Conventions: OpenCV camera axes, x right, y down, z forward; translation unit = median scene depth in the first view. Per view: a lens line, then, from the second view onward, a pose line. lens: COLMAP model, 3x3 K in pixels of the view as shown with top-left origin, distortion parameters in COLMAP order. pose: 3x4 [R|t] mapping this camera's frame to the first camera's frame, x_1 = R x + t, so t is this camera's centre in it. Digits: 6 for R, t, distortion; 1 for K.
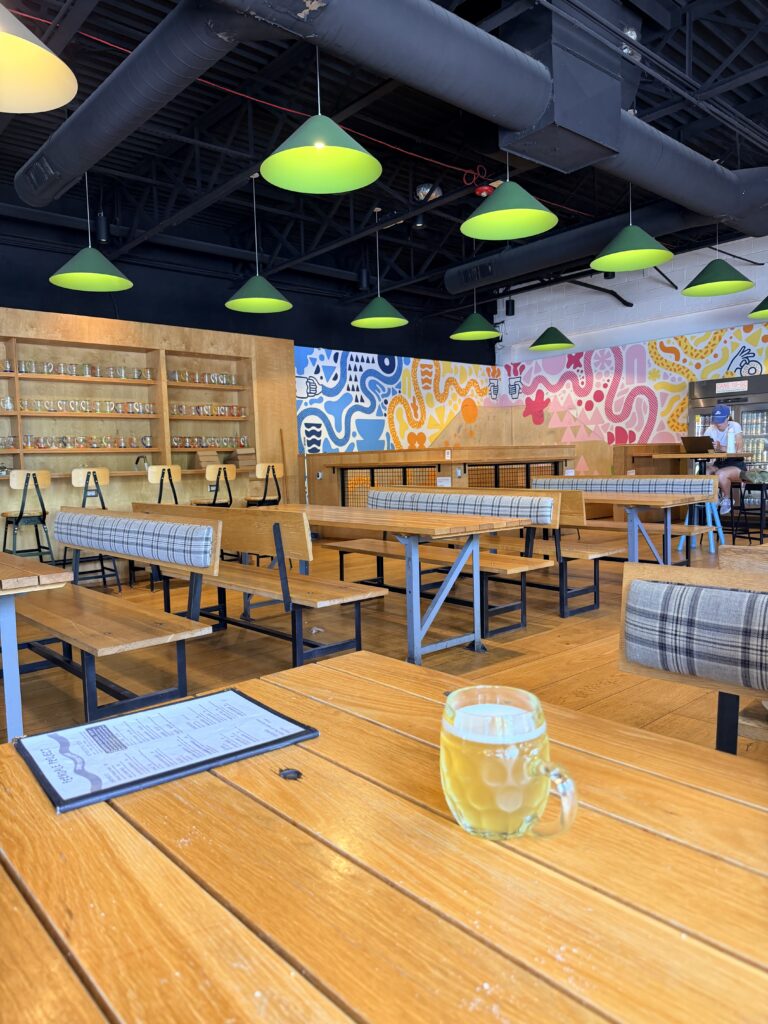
lens RADIAL K [[725.6, 0, 382.6], [0, 725.6, 518.2], [0, 0, 1]] dist [0.042323, -0.035906]
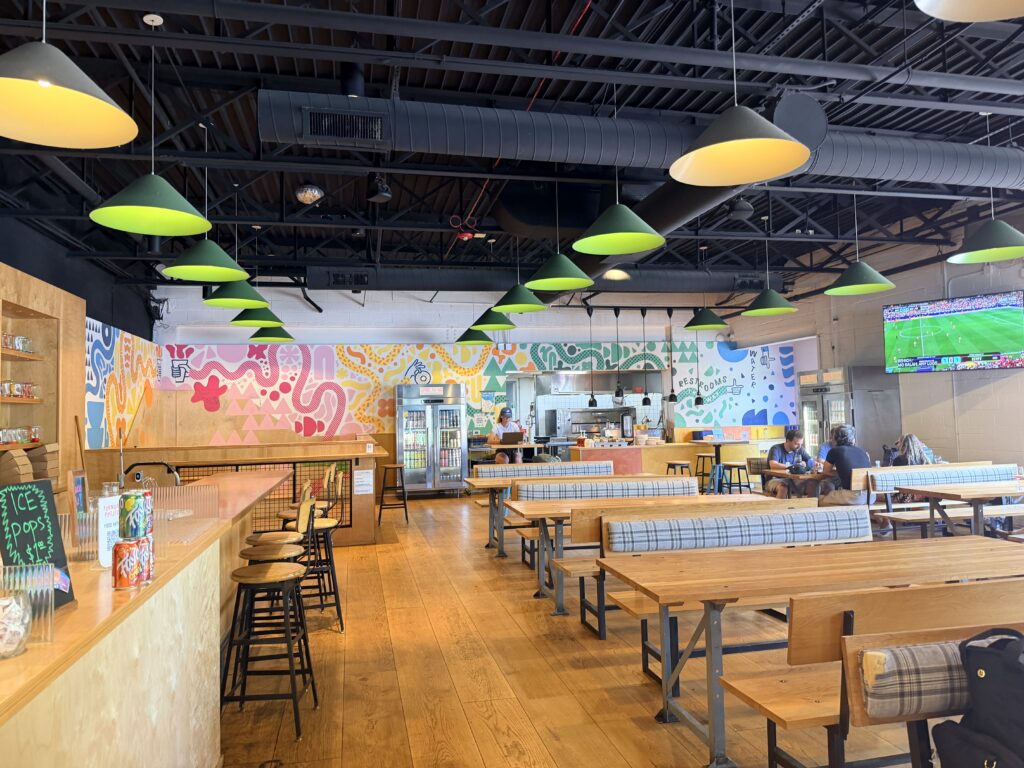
lens RADIAL K [[725.6, 0, 512.4], [0, 725.6, 383.5], [0, 0, 1]] dist [0.042323, -0.035906]
pose [[0.480630, 0.061237, 0.874783, -0.382412], [0.073826, 0.991192, -0.109948, -0.026194], [-0.873811, 0.117426, 0.471875, 0.169779]]
